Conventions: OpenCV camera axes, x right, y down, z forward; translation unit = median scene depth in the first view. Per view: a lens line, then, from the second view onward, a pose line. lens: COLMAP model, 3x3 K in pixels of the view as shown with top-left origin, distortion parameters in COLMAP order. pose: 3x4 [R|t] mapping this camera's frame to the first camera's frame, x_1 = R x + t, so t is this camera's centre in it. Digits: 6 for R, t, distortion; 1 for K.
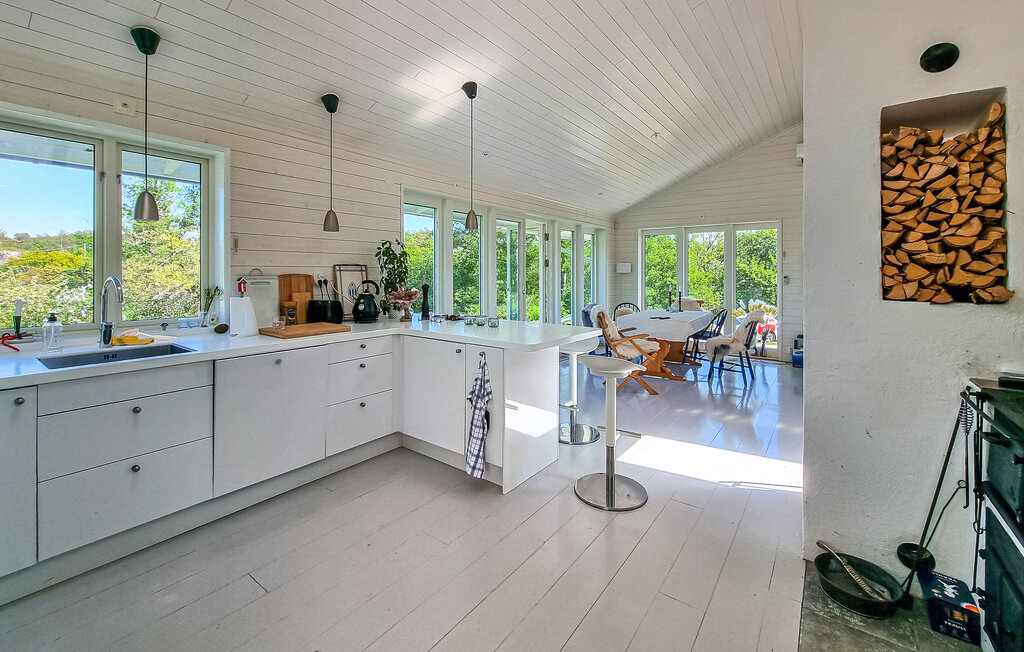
lens RADIAL K [[424.6, 0, 513.5], [0, 424.6, 280.5], [0, 0, 1]] dist [0.000190, 0.000130]
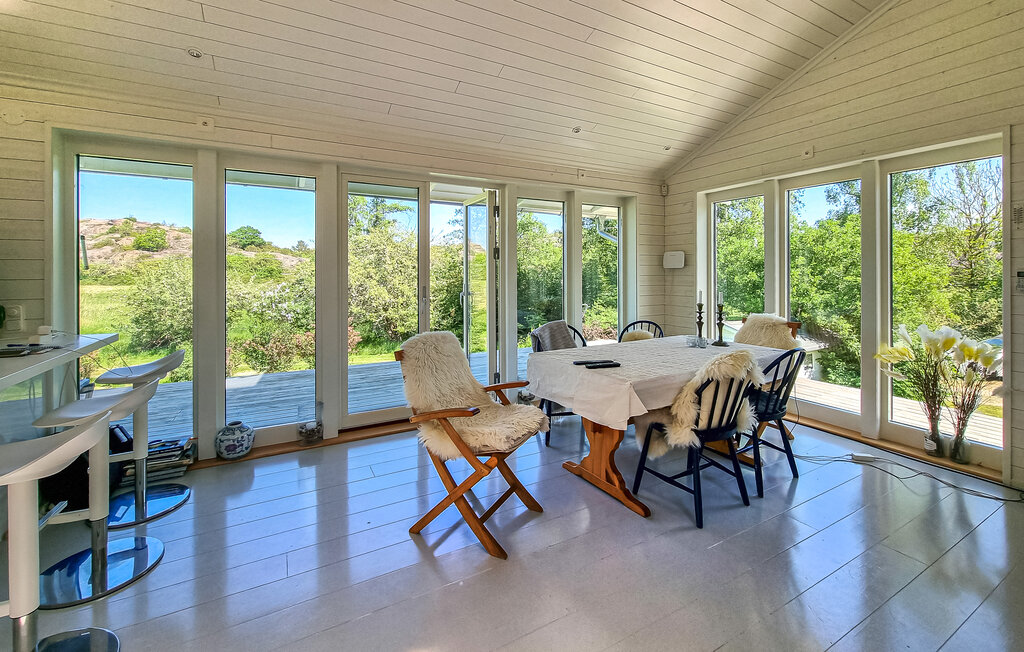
lens RADIAL K [[424.6, 0, 513.5], [0, 424.6, 280.5], [0, 0, 1]] dist [0.000190, 0.000130]
pose [[0.909030, 0.002505, -0.416723, 0.309404], [-0.002352, 0.999997, 0.000879, -0.000728], [0.416724, 0.000181, 0.909033, 0.370656]]
